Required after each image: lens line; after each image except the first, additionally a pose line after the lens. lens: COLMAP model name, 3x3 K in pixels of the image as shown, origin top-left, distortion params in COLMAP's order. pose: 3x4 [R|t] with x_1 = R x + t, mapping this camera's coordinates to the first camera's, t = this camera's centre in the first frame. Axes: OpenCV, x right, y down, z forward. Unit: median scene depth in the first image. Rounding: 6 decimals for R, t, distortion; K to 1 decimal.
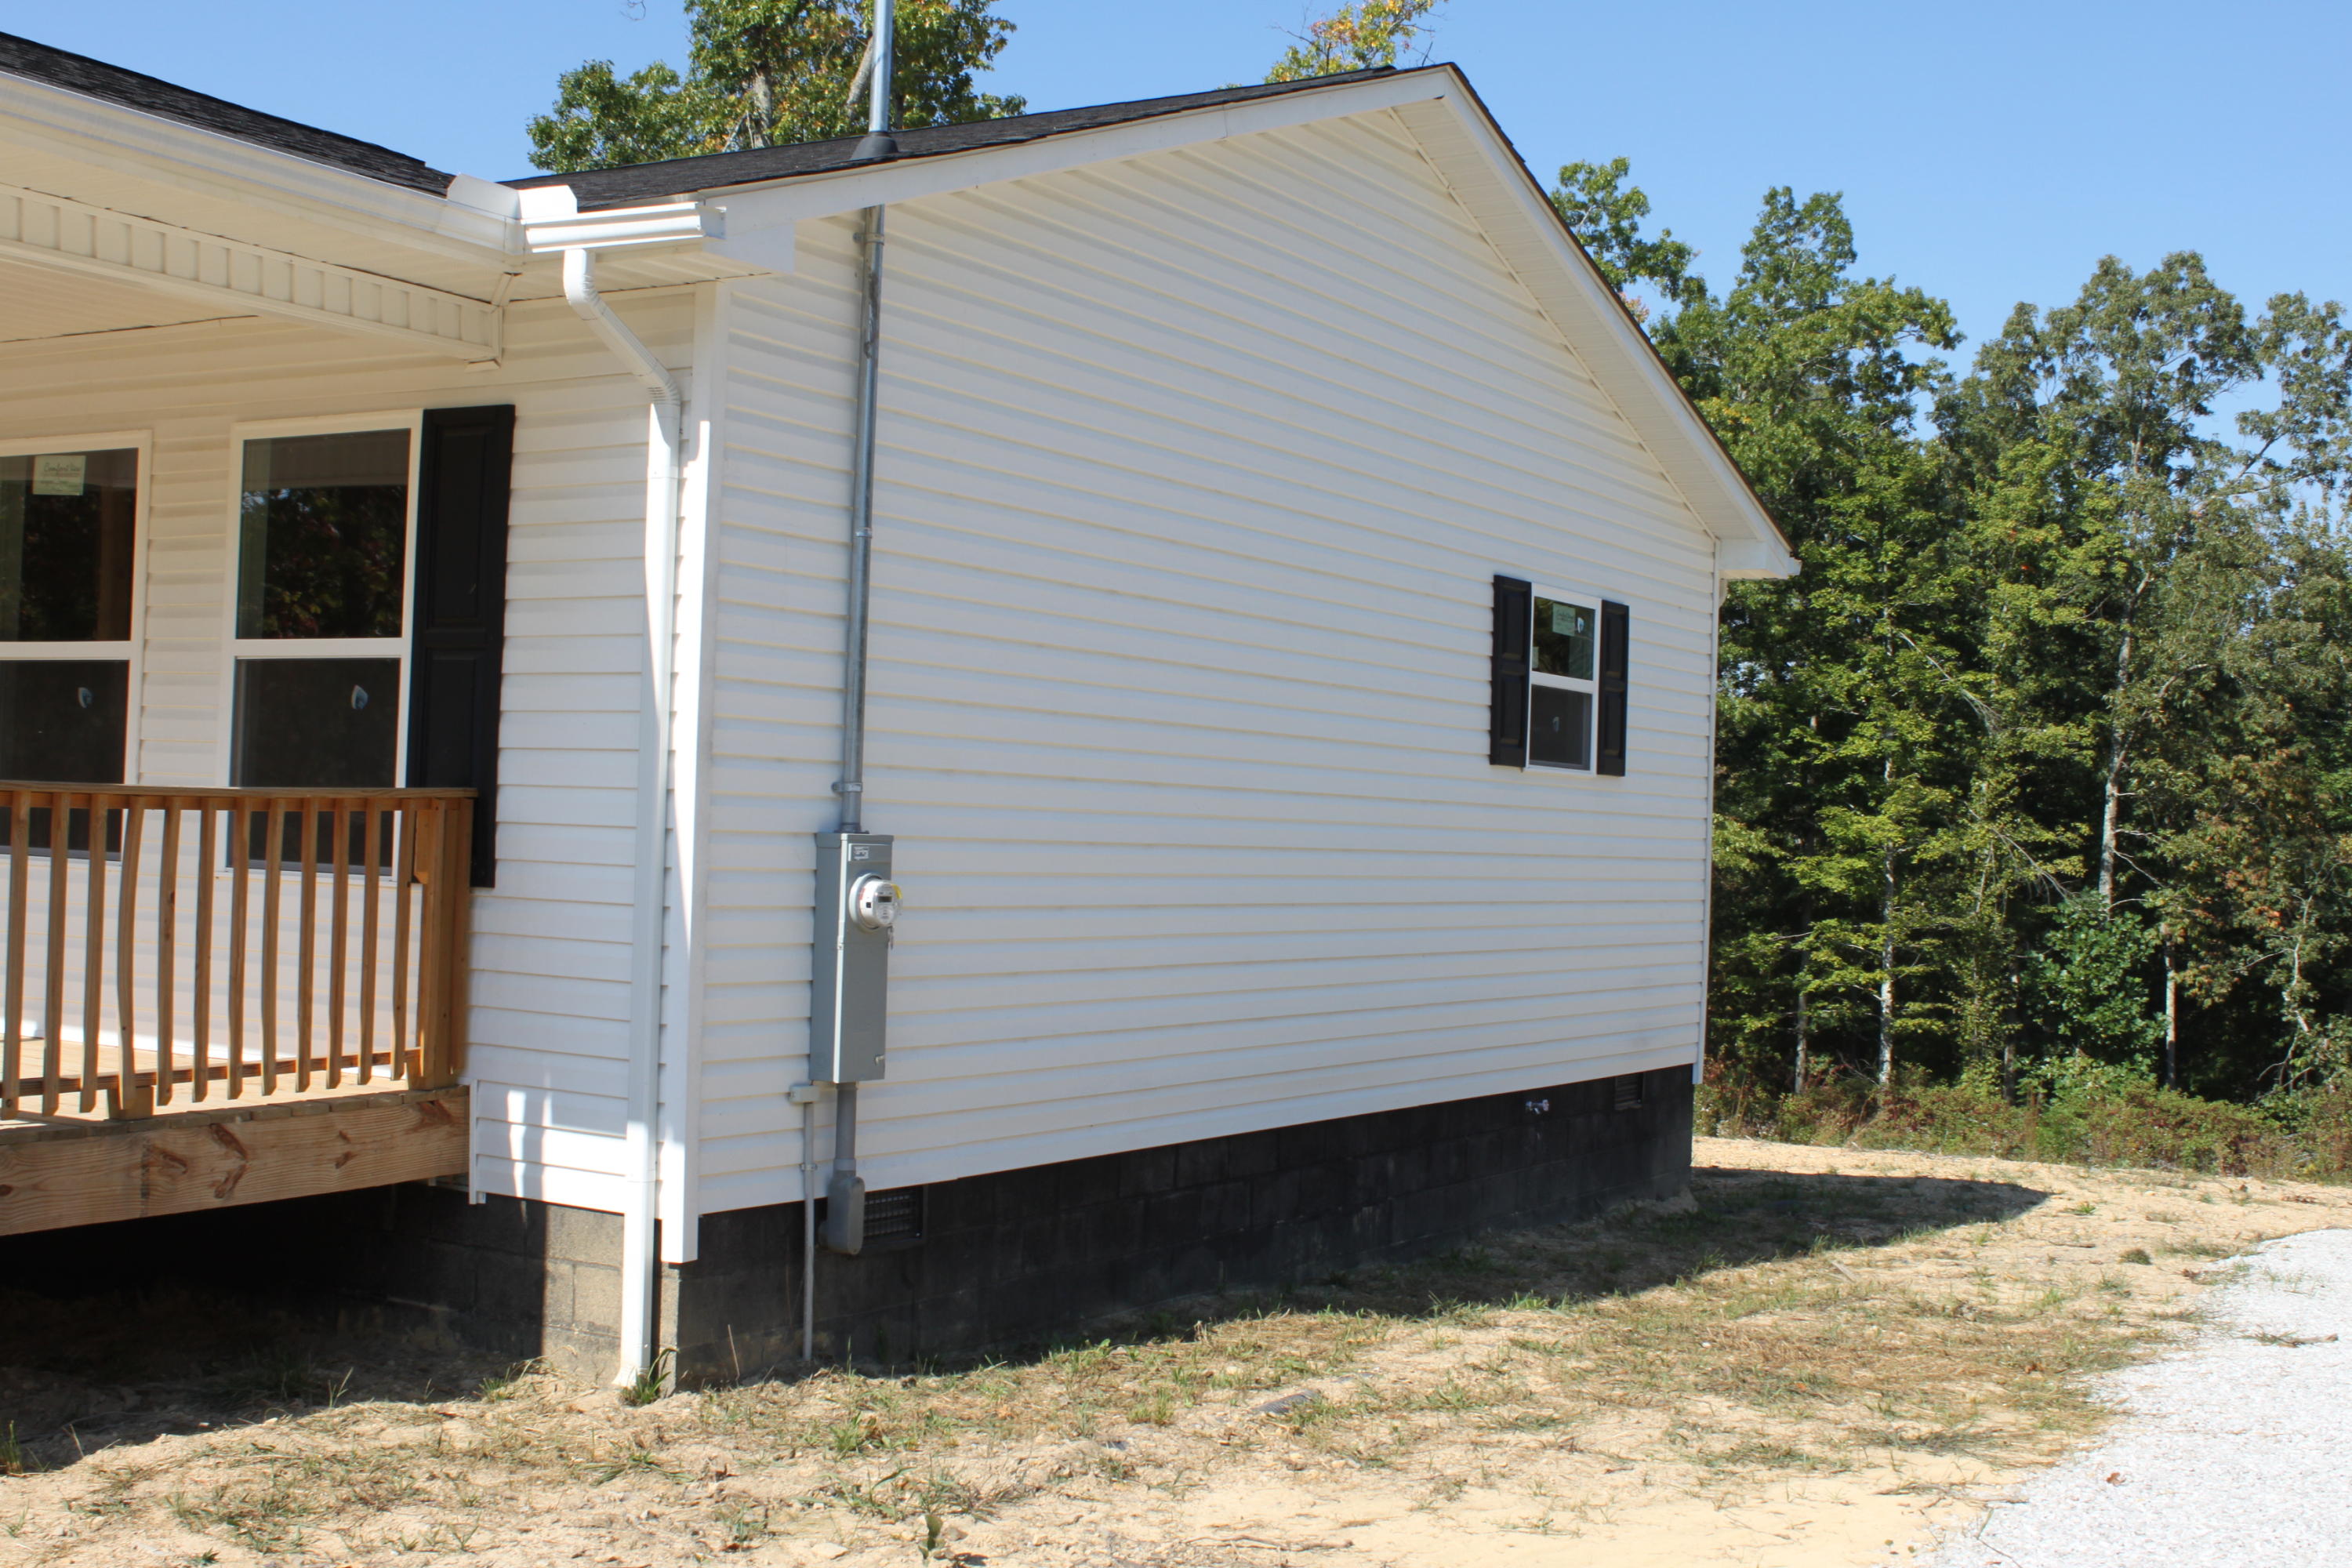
lens RADIAL K [[2688.2, 0, 1175.0], [0, 2688.2, 778.4], [0, 0, 1]] dist [-0.064719, 0.000000]
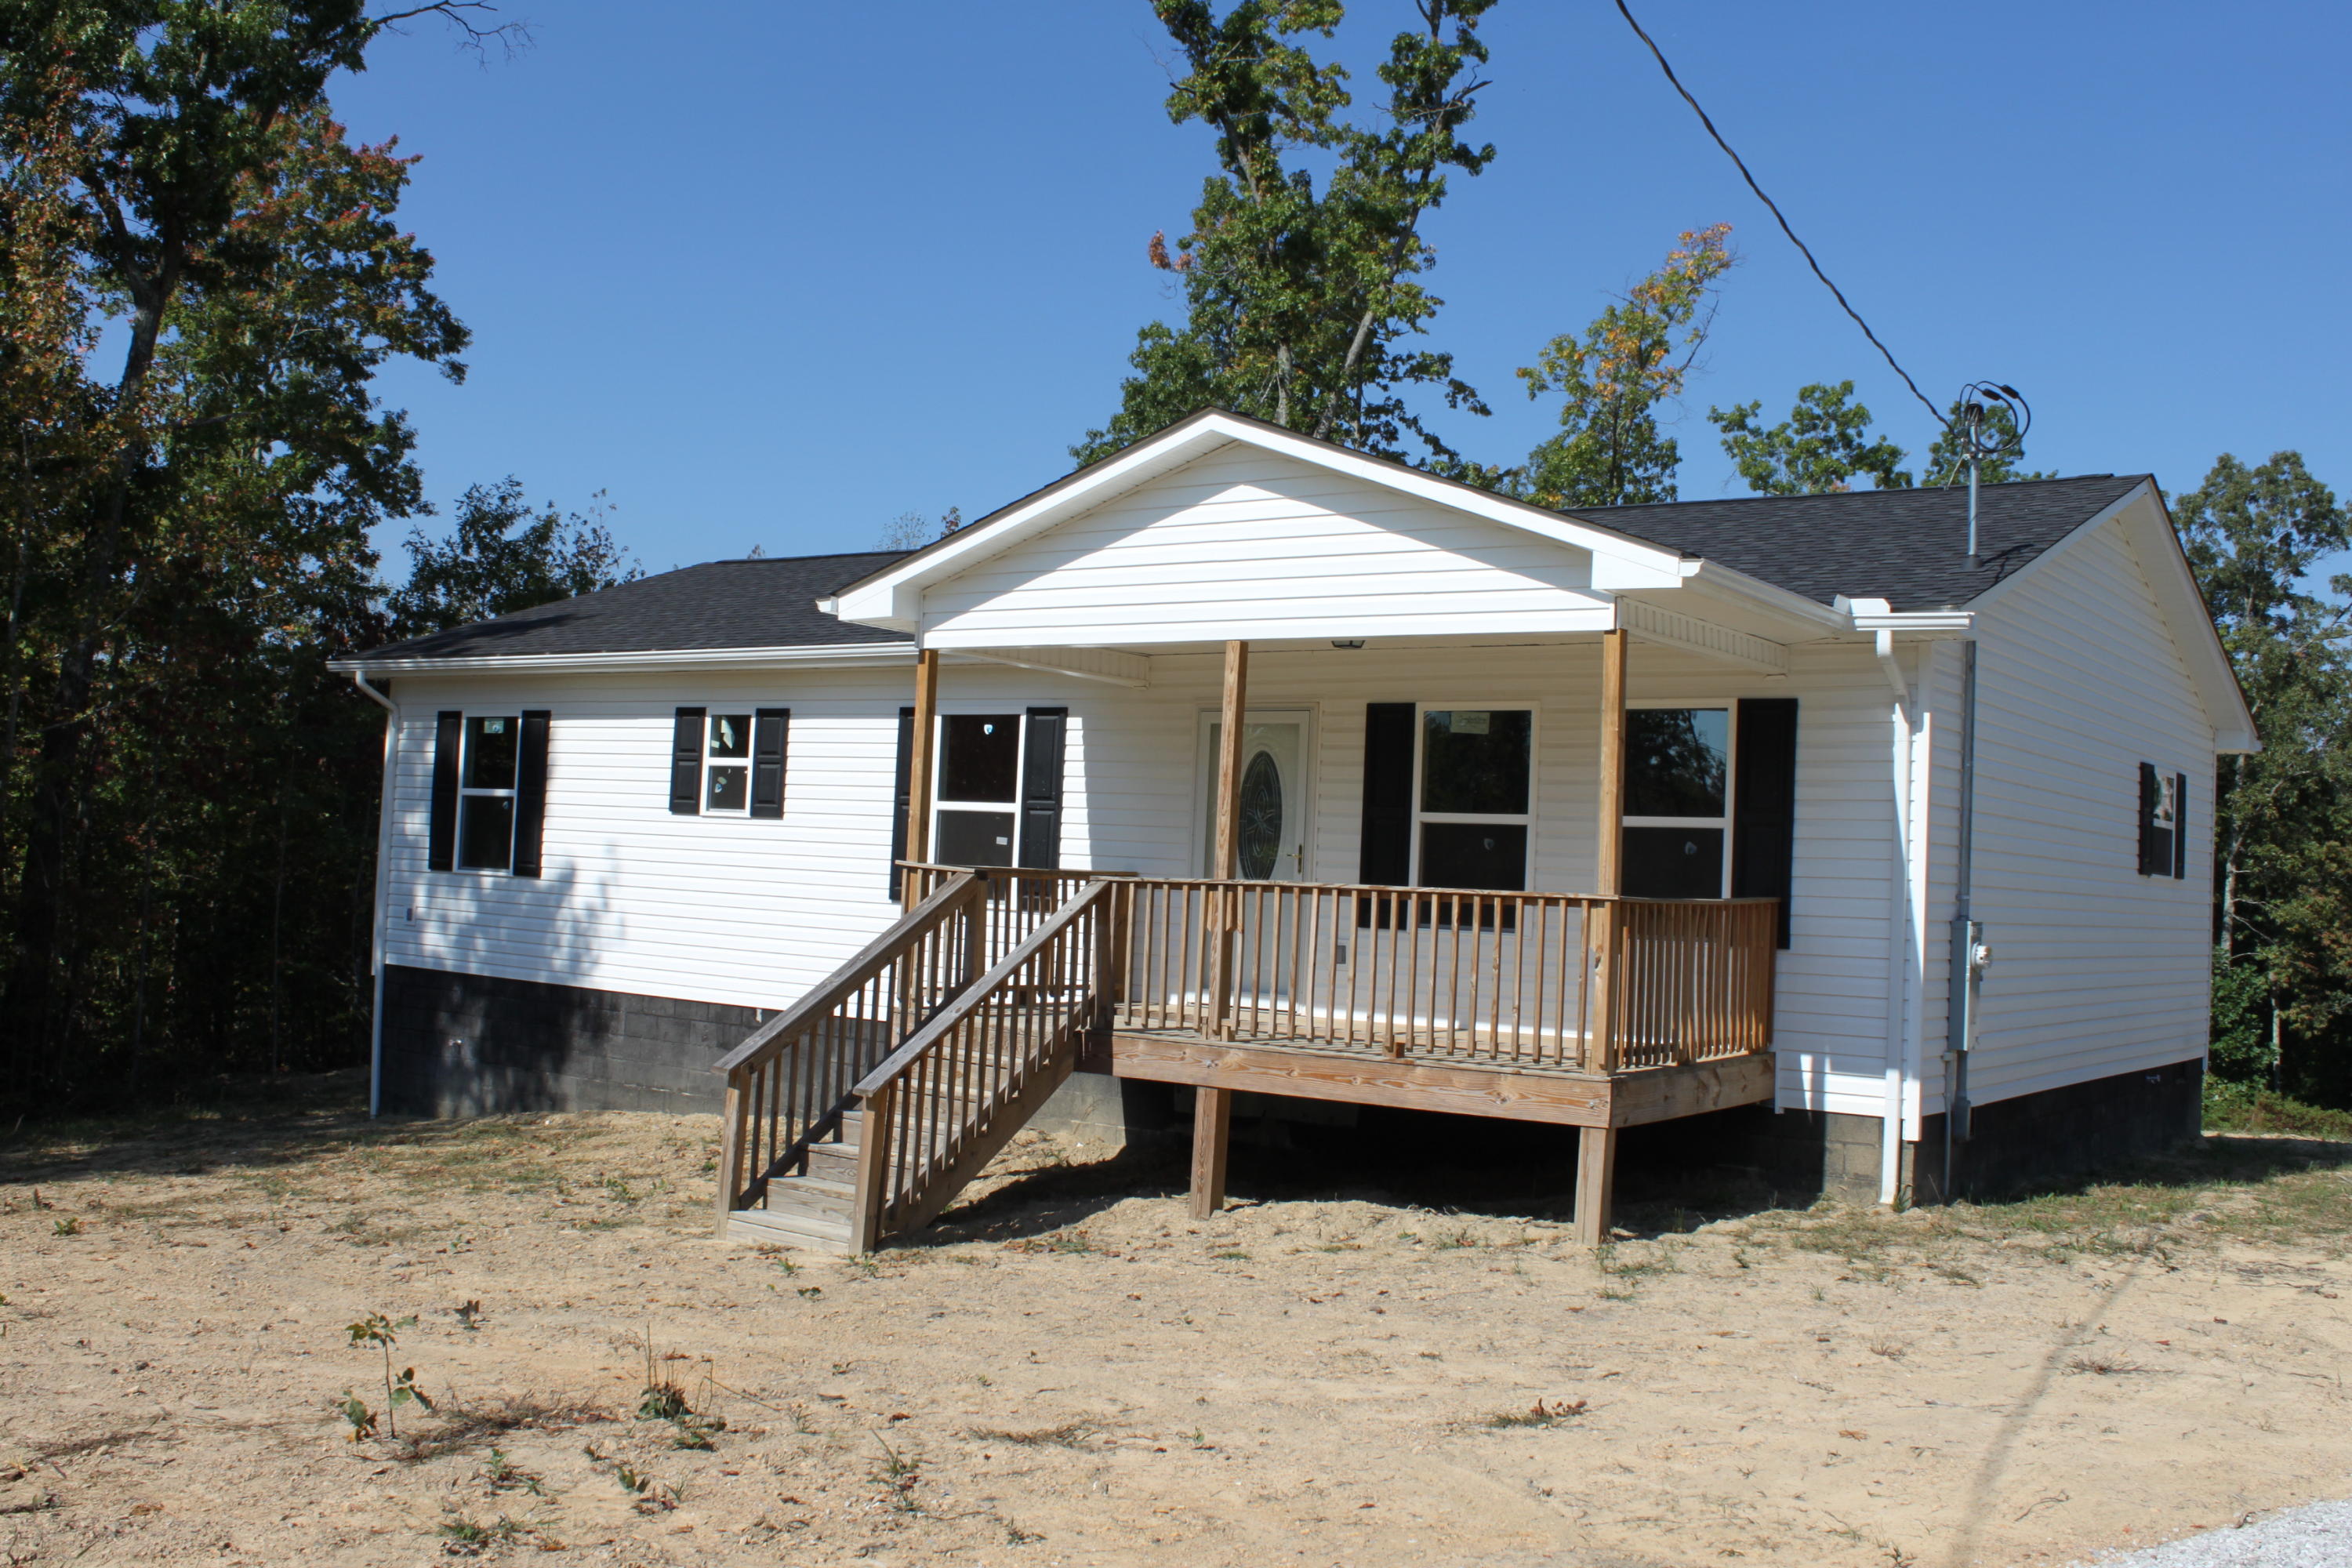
lens RADIAL K [[2302.6, 0, 1177.6], [0, 2302.6, 776.5], [0, 0, 1]] dist [-0.052803, 0.000000]
pose [[0.999123, 0.003211, -0.041745, -0.112935], [-0.004420, 0.999573, -0.028890, -0.006070], [0.041634, 0.029049, 0.998711, -0.121176]]
